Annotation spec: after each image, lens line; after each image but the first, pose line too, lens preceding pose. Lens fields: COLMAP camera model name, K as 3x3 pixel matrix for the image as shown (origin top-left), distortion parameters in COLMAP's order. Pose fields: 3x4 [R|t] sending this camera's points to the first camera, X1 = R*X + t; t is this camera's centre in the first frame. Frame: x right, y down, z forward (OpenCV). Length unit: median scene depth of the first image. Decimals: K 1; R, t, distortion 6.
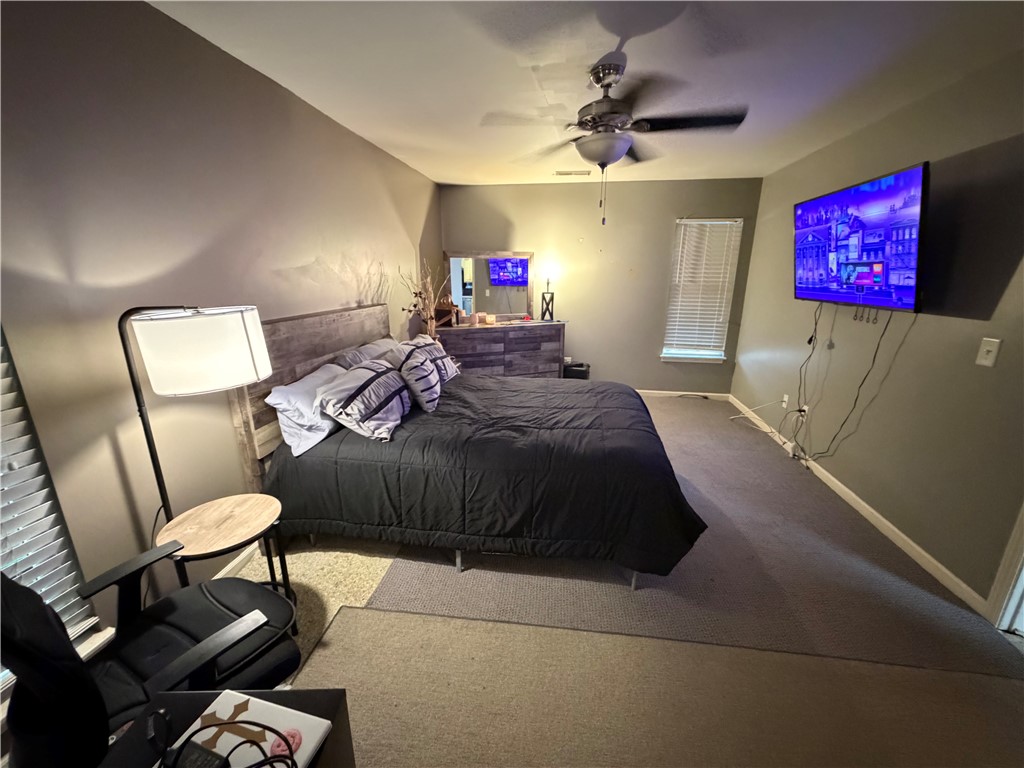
lens RADIAL K [[408.5, 0, 510.6], [0, 408.5, 383.2], [0, 0, 1]] dist [-0.000647, 0.000085]
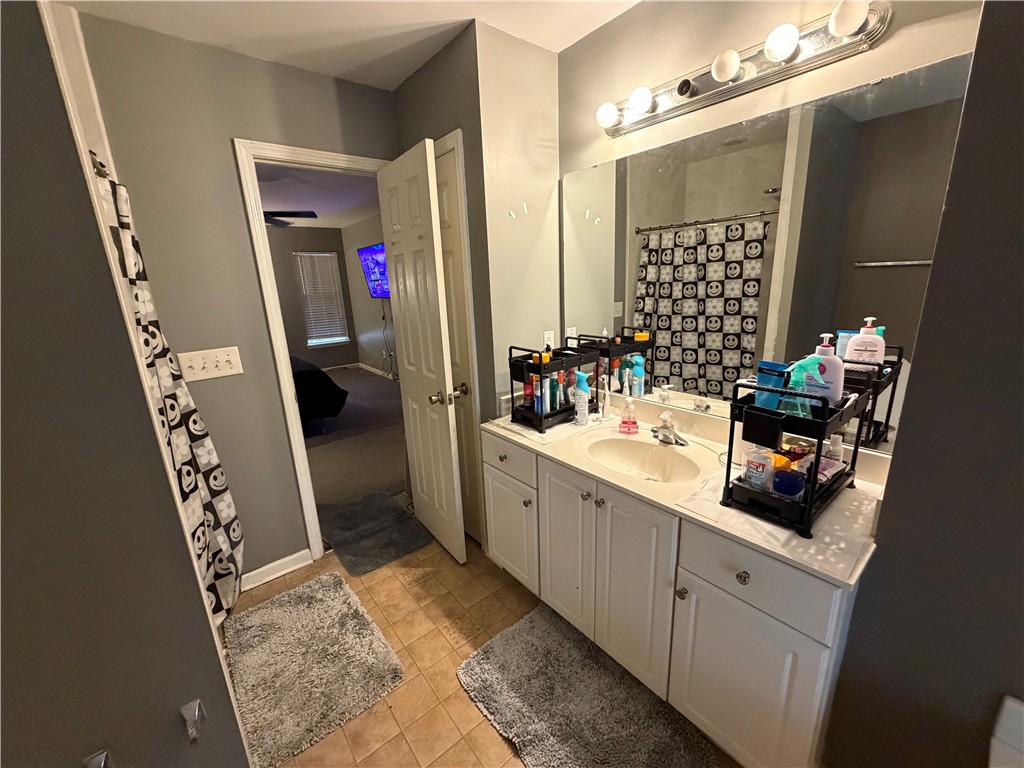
lens RADIAL K [[410.4, 0, 504.0], [0, 410.4, 384.9], [0, 0, 1]] dist [-0.010674, 0.004045]
pose [[0.673254, -0.221454, 0.705470, -0.235668], [0.241860, 0.967568, 0.072914, 0.145651], [-0.698737, 0.121535, 0.704979, -0.533114]]
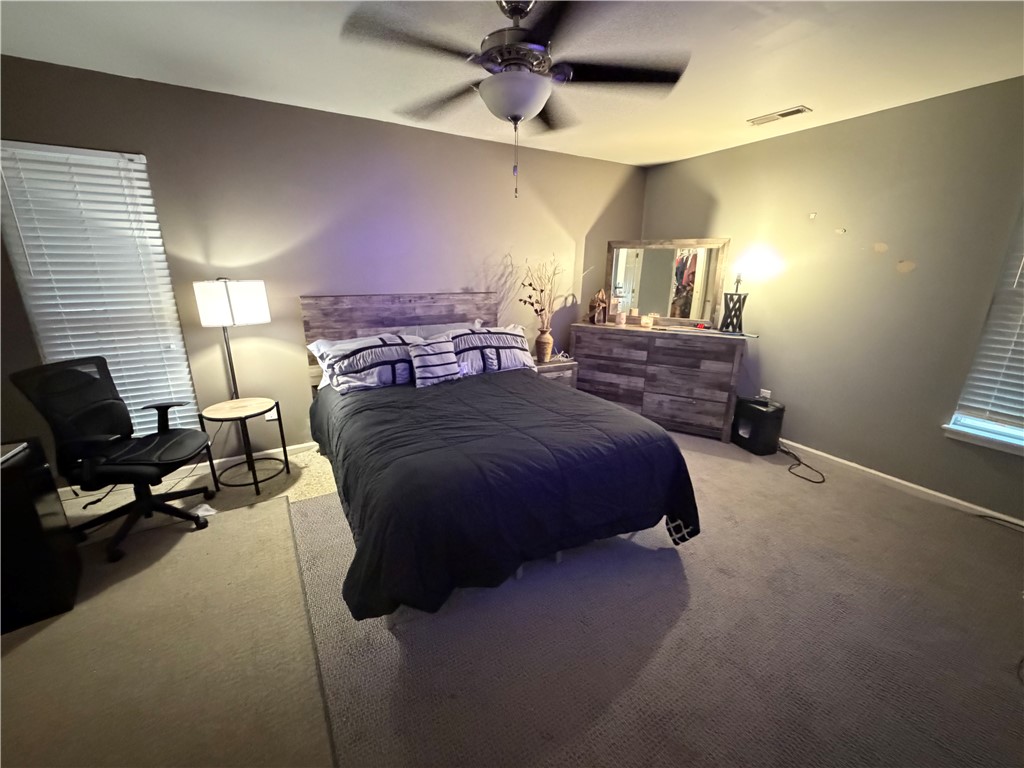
lens RADIAL K [[408.5, 0, 510.6], [0, 408.5, 383.2], [0, 0, 1]] dist [-0.000647, 0.000085]
pose [[0.624466, 0.216444, -0.750462, 0.460127], [-0.213596, 0.971533, 0.102468, -0.062962], [0.751278, 0.096308, 0.652922, 0.270268]]
